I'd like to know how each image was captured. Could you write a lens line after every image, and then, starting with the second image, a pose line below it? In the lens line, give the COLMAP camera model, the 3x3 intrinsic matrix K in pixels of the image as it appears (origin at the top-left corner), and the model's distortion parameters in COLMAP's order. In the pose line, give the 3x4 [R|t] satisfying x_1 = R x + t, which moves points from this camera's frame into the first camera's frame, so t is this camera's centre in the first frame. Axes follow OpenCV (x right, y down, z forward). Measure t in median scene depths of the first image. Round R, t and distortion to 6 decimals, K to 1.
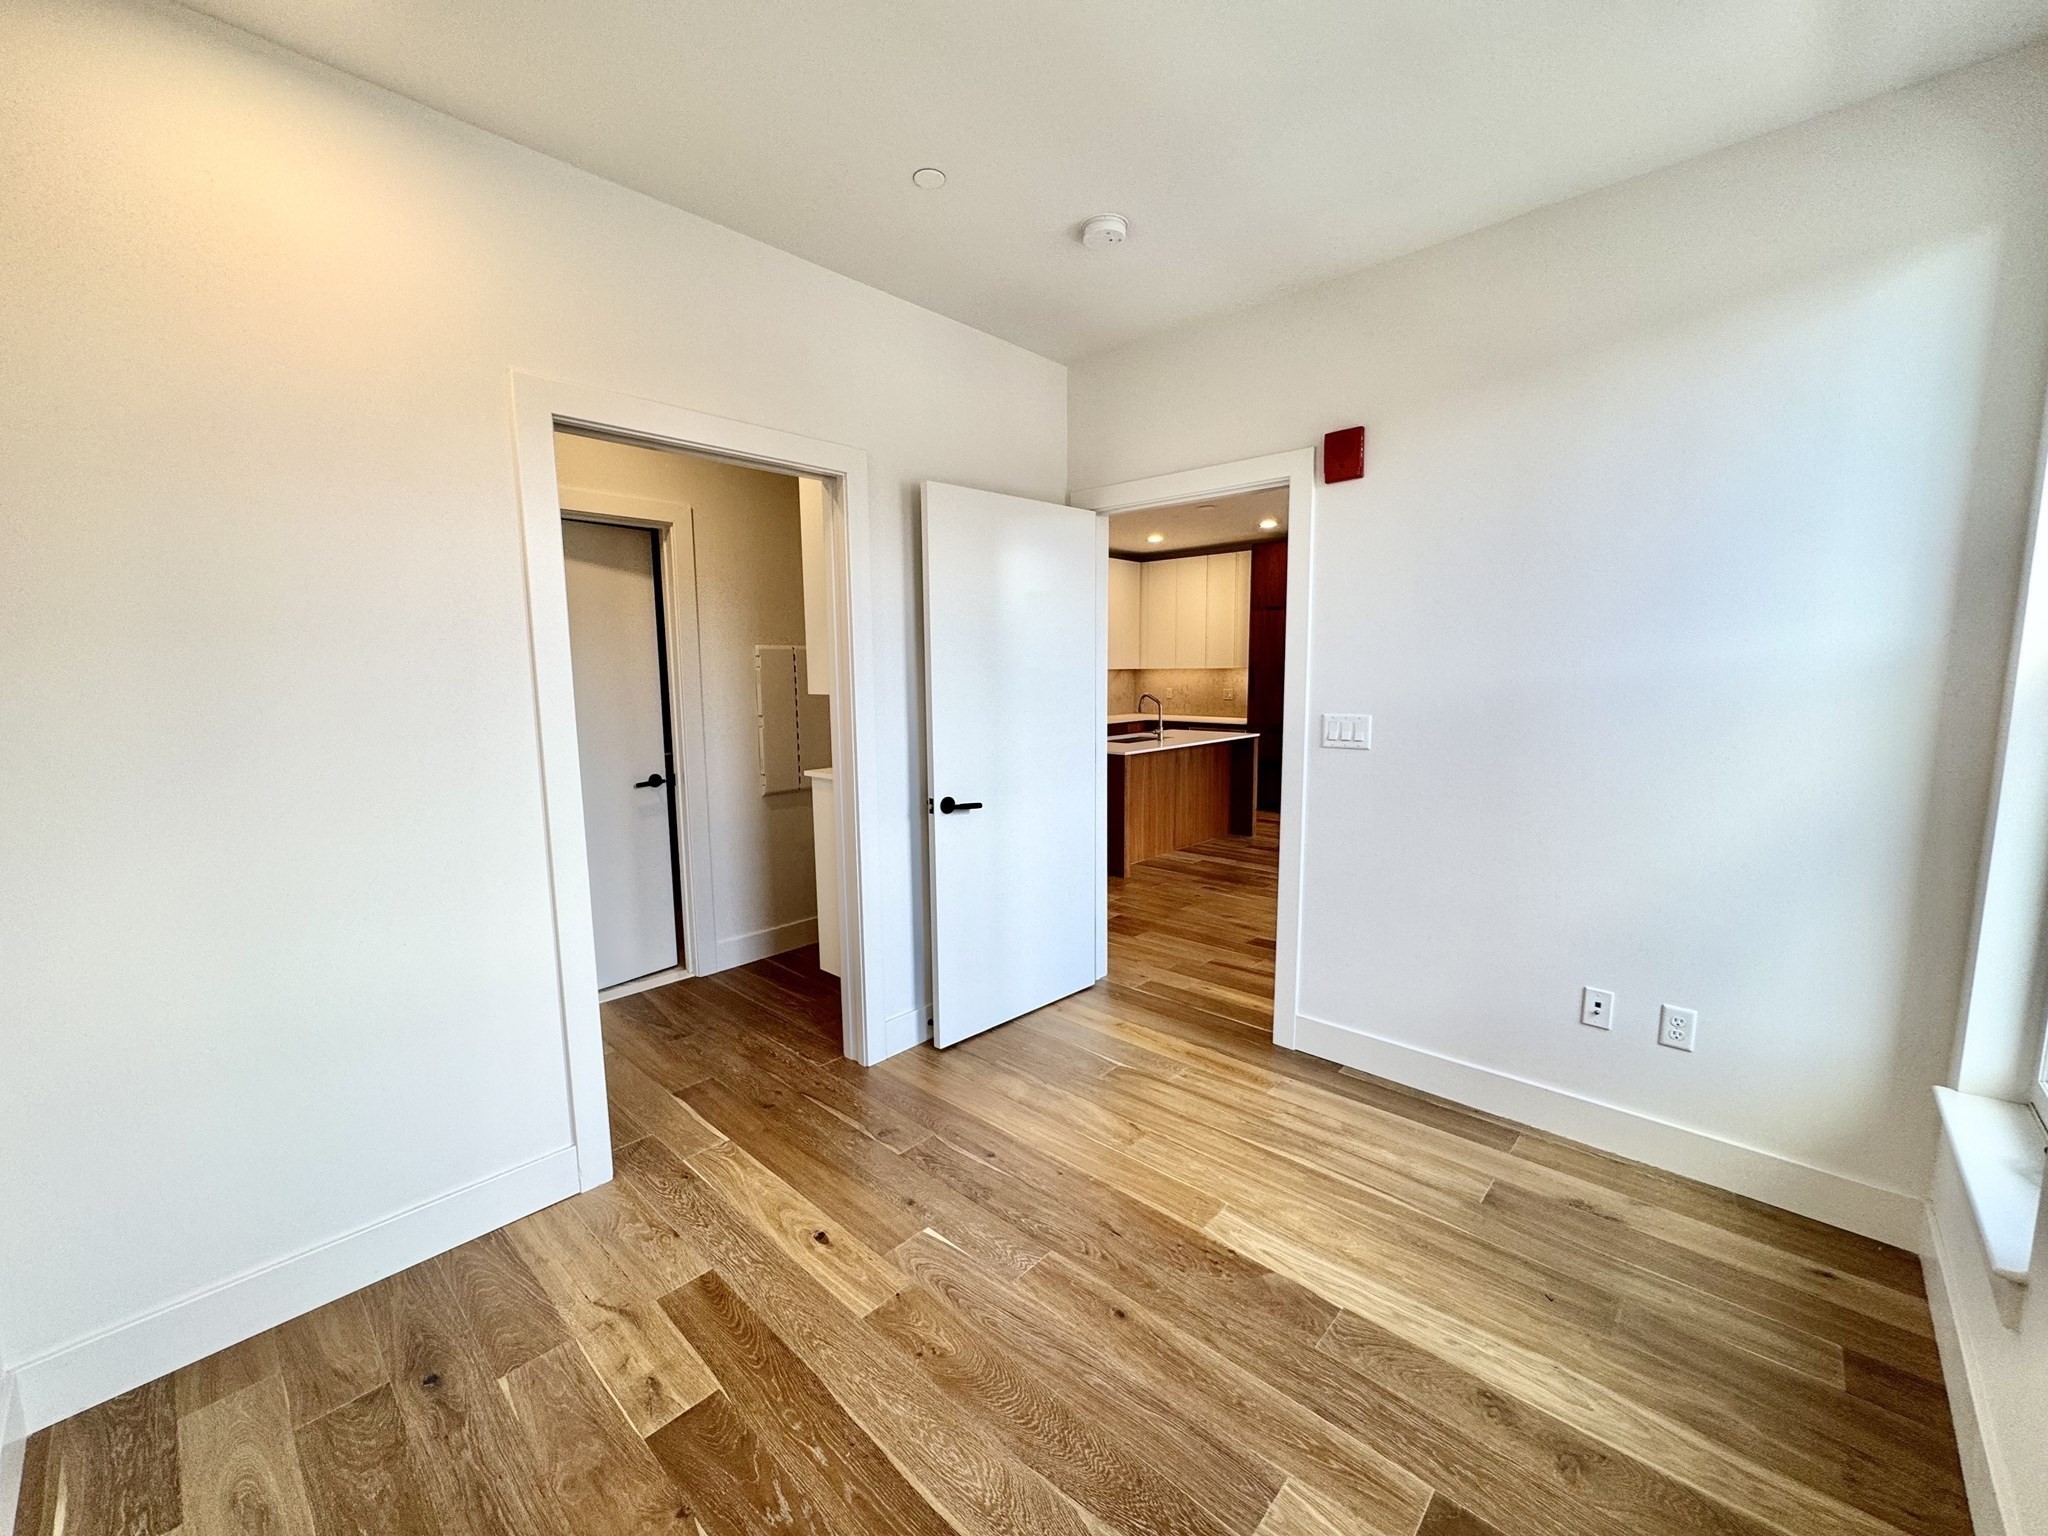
lens RADIAL K [[814.5, 0, 1020.1], [0, 814.5, 757.6], [0, 0, 1]] dist [-0.002798, -0.000034]
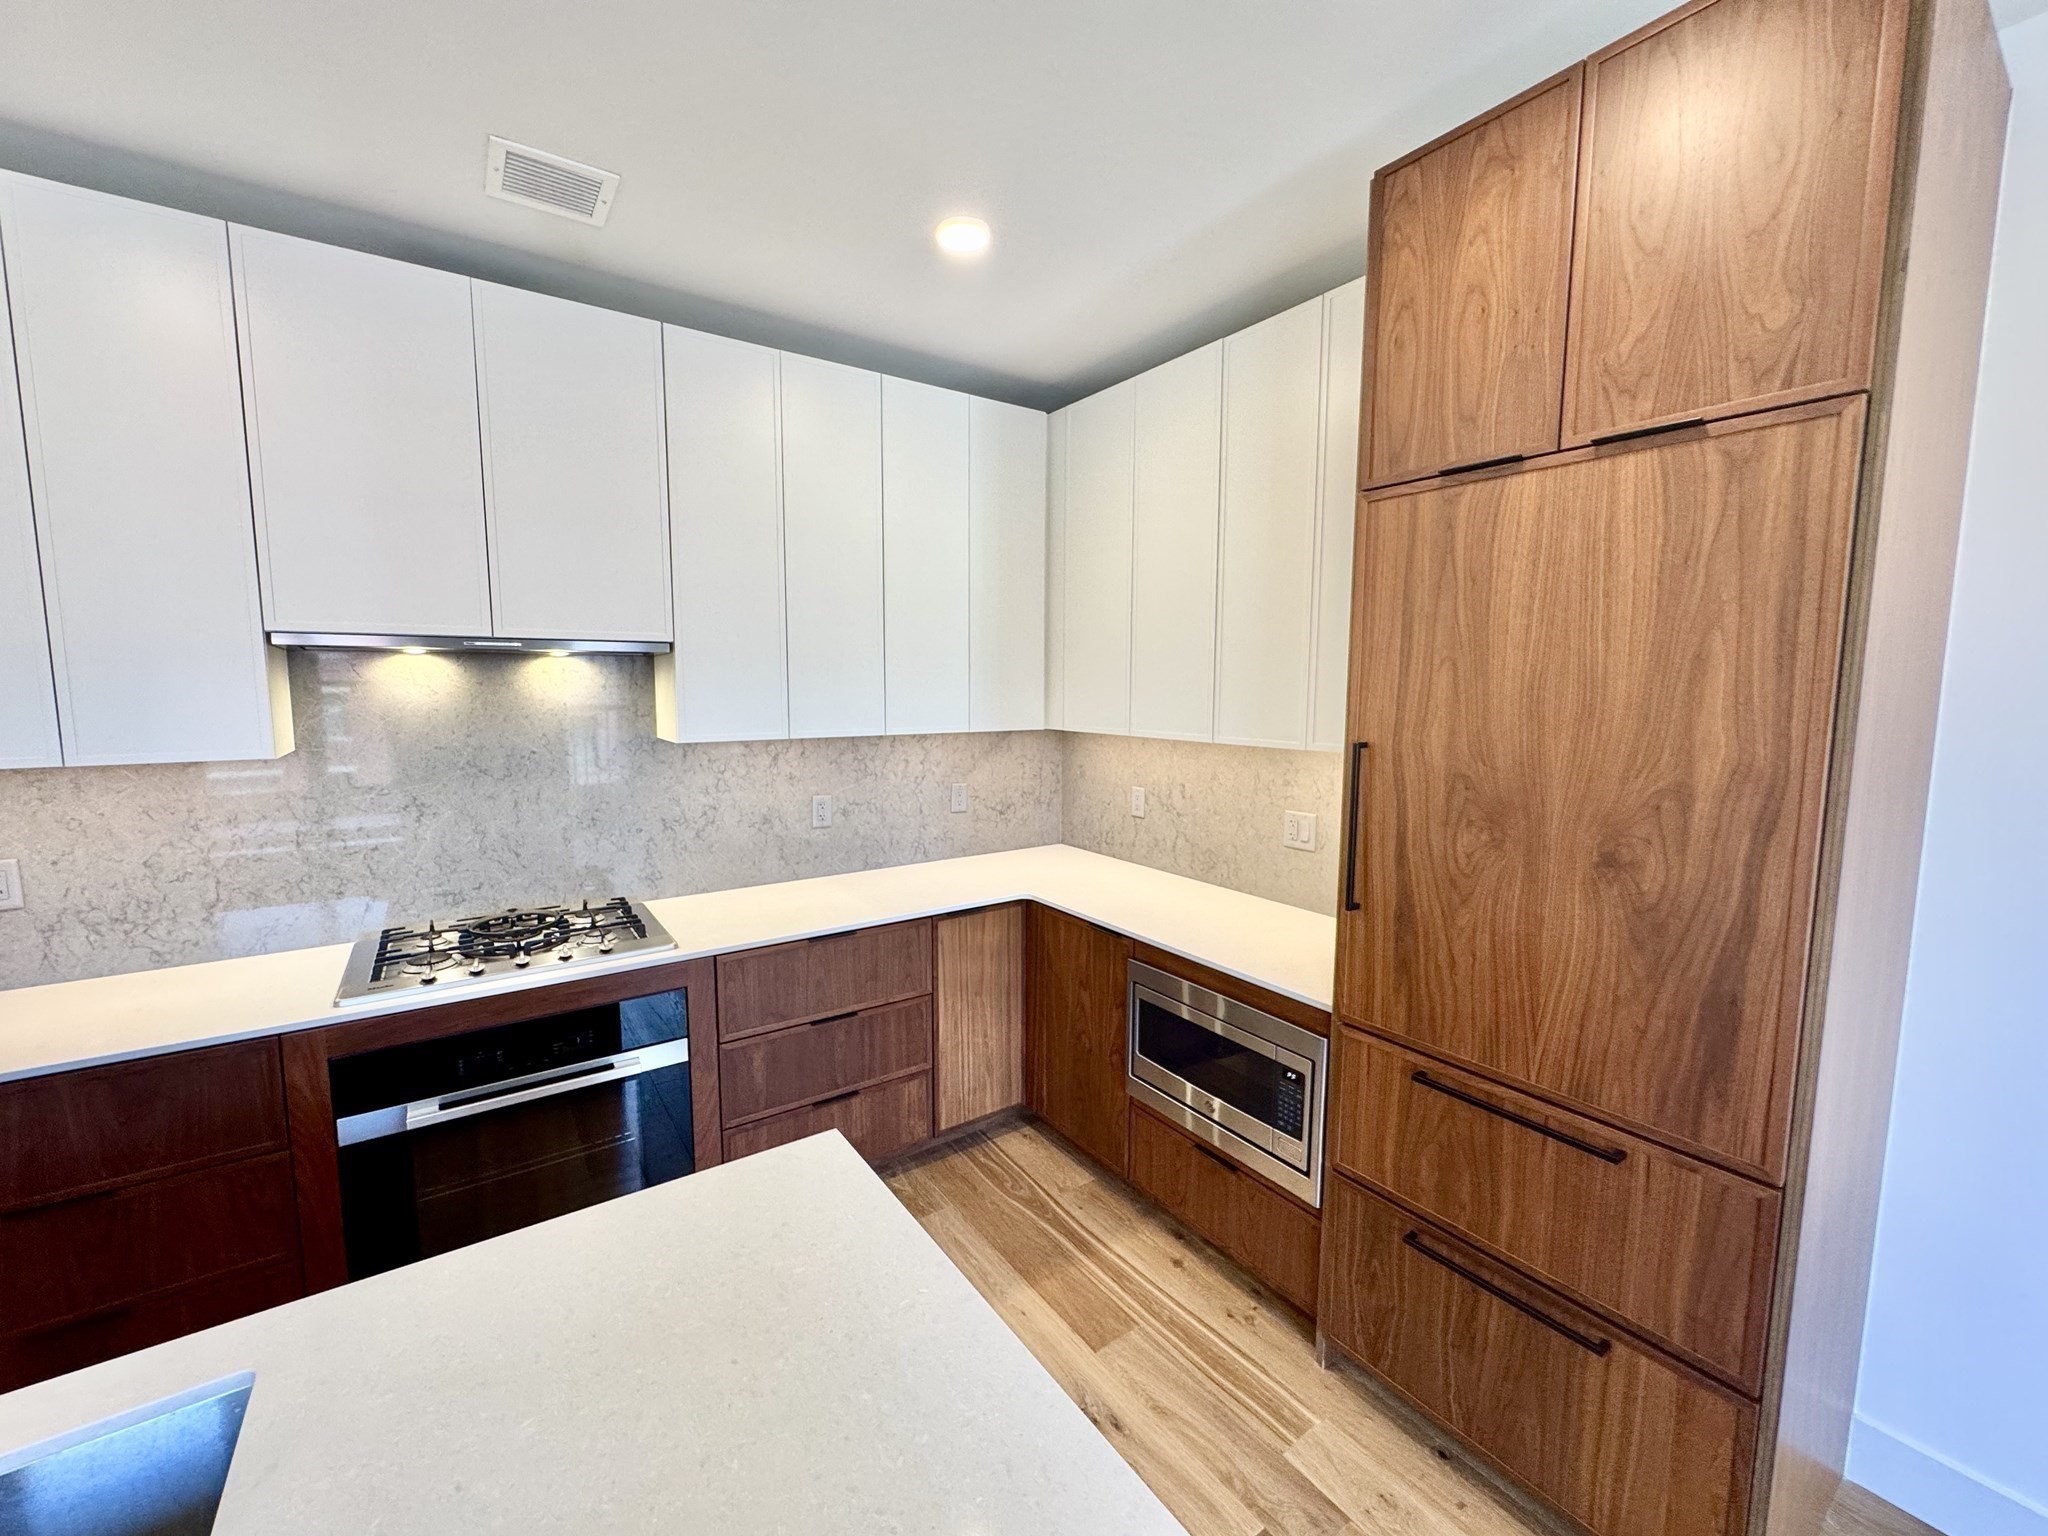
lens RADIAL K [[814.5, 0, 1024.4], [0, 814.5, 763.9], [0, 0, 1]] dist [-0.002798, -0.000034]
pose [[0.976720, 0.039611, -0.210831, 0.848999], [-0.043242, 0.998985, -0.012641, -0.365892], [0.210116, 0.021464, 0.977441, 2.705632]]
